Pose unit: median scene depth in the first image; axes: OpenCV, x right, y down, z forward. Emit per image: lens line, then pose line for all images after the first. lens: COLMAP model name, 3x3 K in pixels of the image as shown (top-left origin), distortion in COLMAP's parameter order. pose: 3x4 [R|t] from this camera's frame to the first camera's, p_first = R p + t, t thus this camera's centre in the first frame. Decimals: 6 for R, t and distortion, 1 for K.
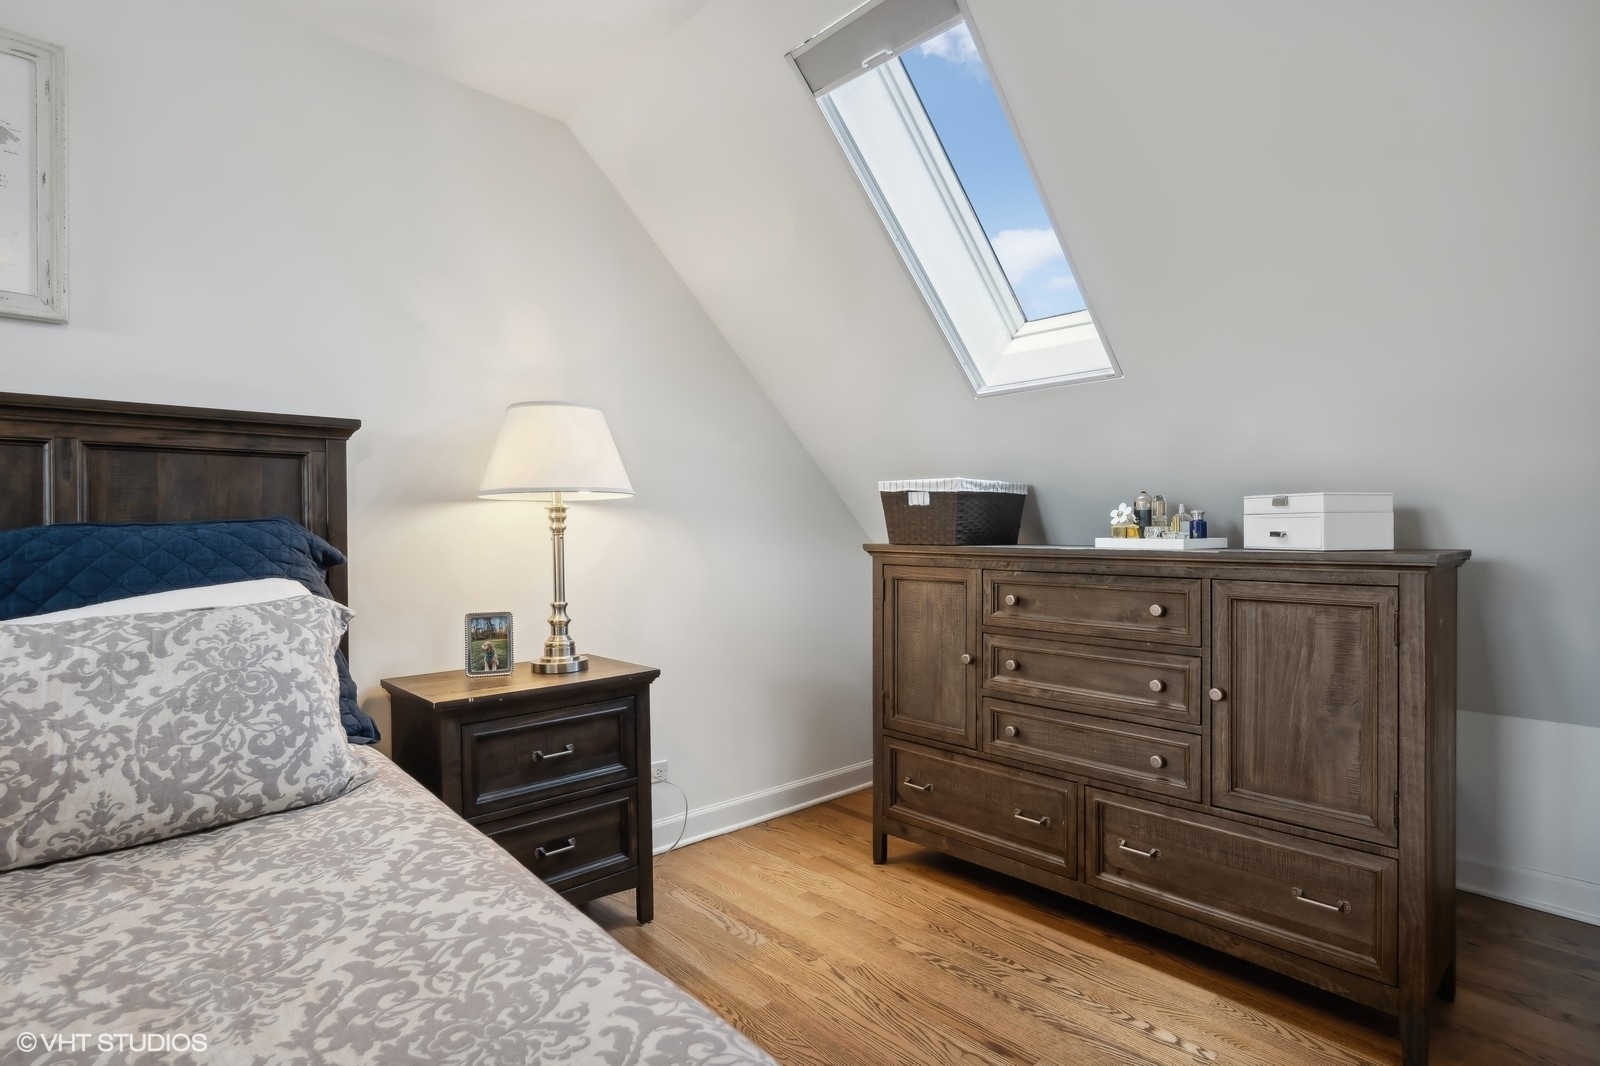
lens RADIAL K [[804.8, 0, 800.0], [0, 804.8, 537.7], [0, 0, 1]] dist [-0.002225, -0.000003]
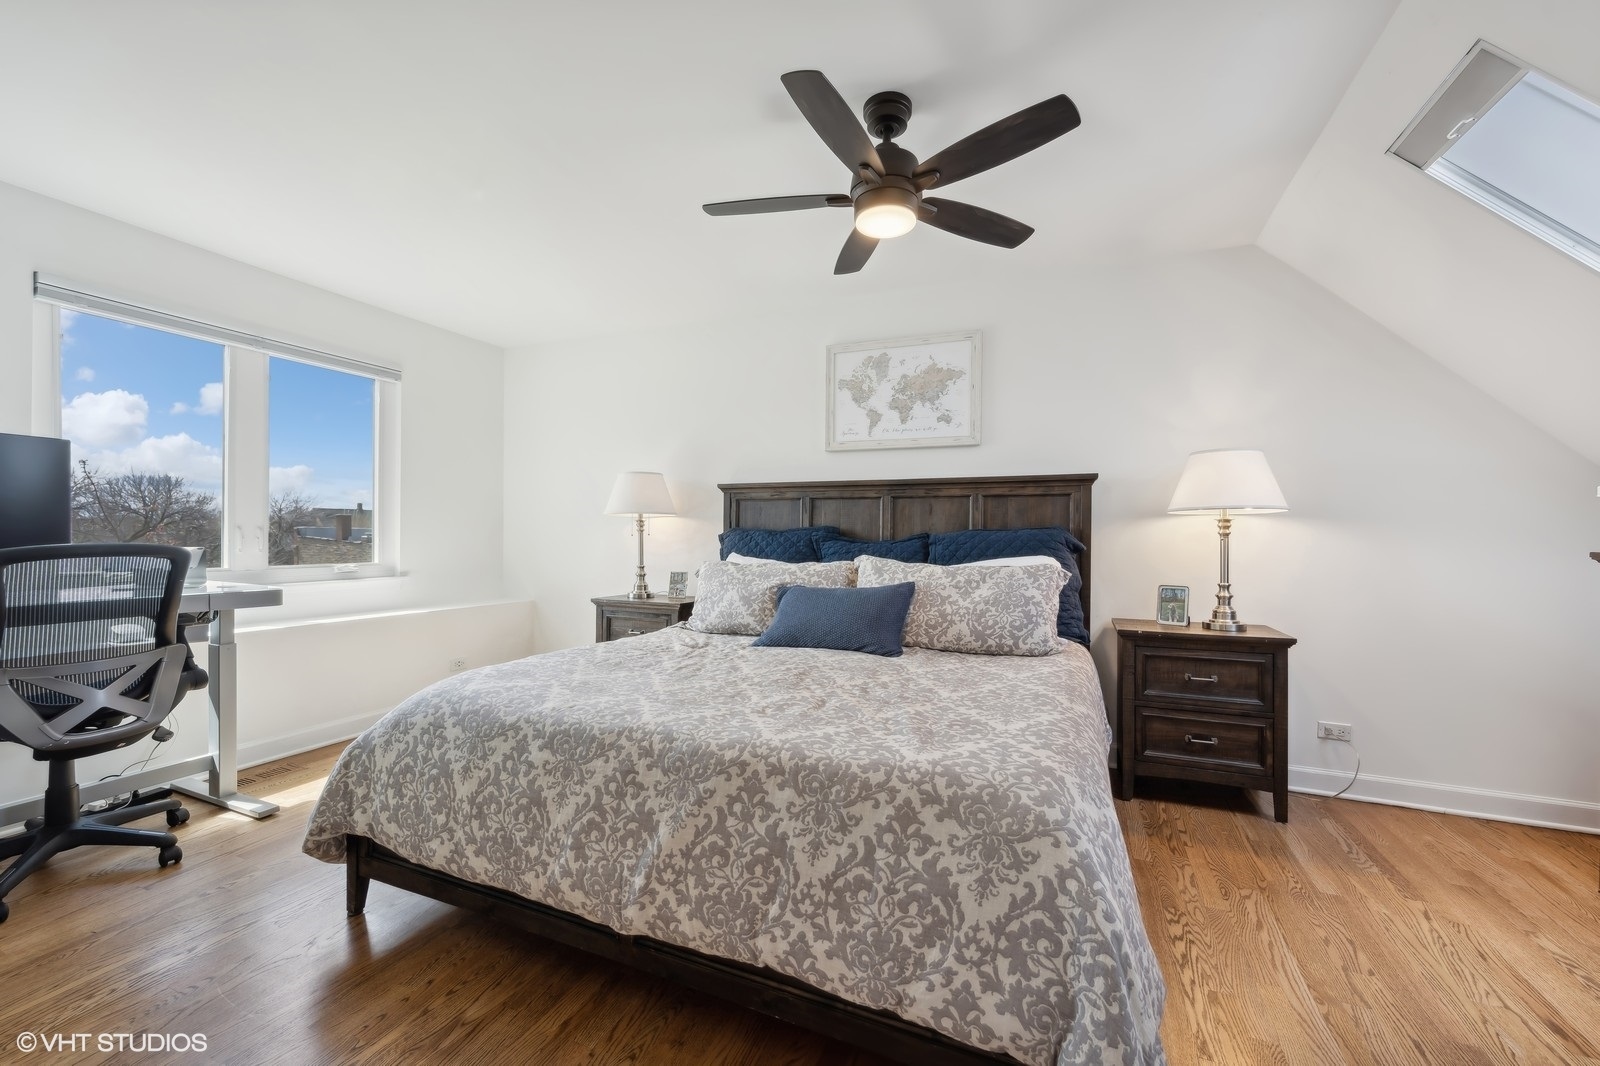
lens RADIAL K [[638.4, 0, 798.8], [0, 638.4, 532.9], [0, 0, 1]] dist [-0.001127, -0.000118]
pose [[0.408893, 0.006011, -0.912563, 0.567417], [-0.018152, 0.999834, -0.001547, 0.004610], [0.912402, 0.017197, 0.408934, -0.244965]]
